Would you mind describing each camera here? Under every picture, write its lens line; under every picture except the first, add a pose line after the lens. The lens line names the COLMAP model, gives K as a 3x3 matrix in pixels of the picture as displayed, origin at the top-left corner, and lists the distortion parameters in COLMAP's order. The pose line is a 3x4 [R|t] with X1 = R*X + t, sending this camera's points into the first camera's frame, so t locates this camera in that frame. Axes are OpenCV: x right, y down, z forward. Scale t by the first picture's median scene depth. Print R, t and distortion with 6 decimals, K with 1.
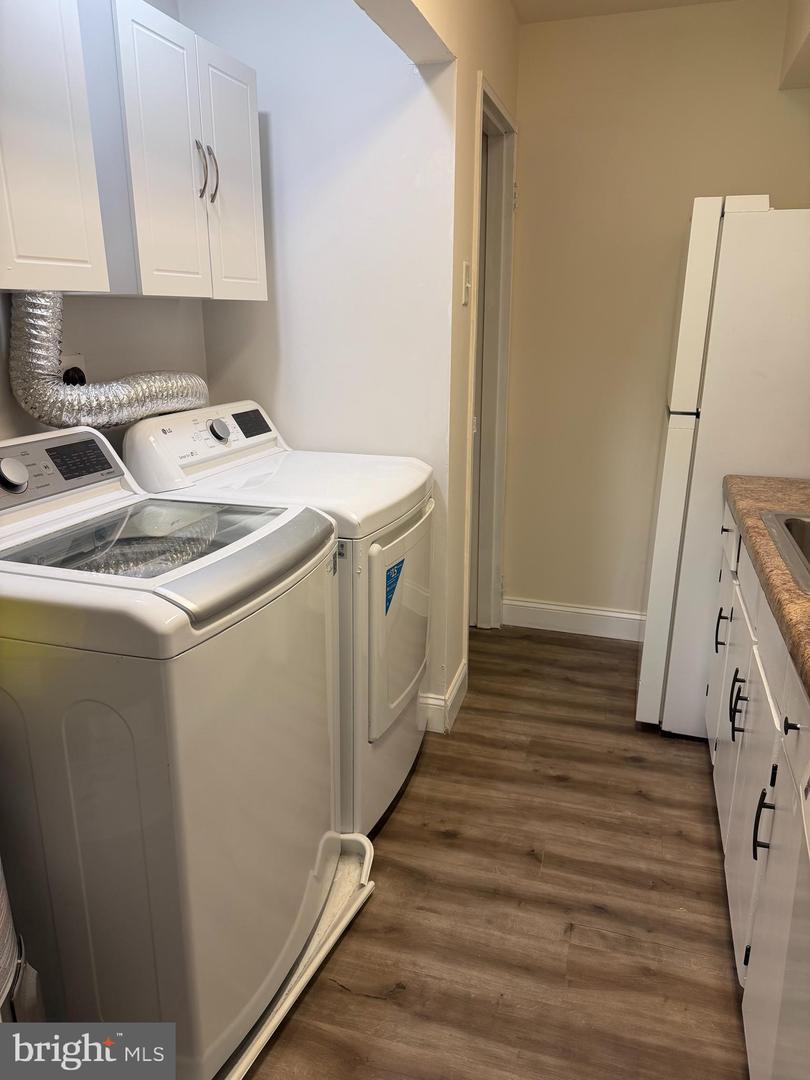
lens RADIAL K [[770.1, 0, 409.2], [0, 770.1, 532.9], [0, 0, 1]] dist [0.027071, -0.030967]
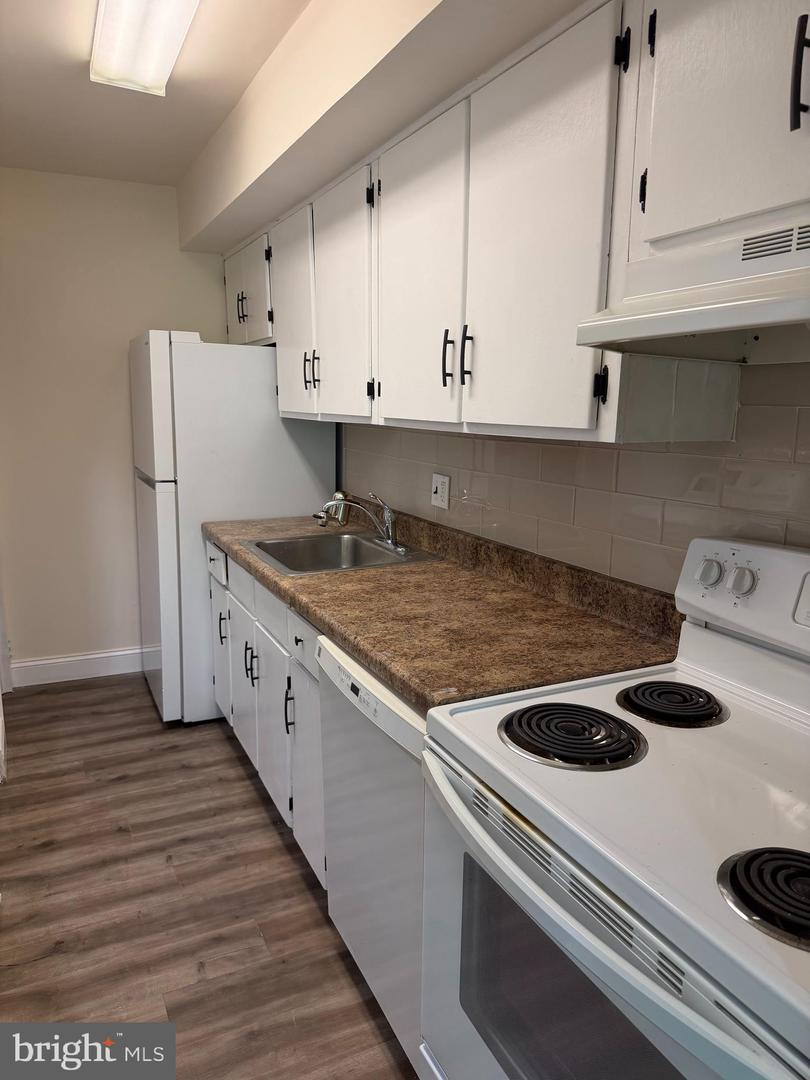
lens RADIAL K [[770.1, 0, 402.8], [0, 770.1, 539.1], [0, 0, 1]] dist [0.027071, -0.030967]
pose [[0.734435, -0.117197, 0.668484, -0.281657], [0.176955, 0.983975, -0.021906, 0.052424], [-0.655204, 0.134380, 0.743404, -0.297796]]
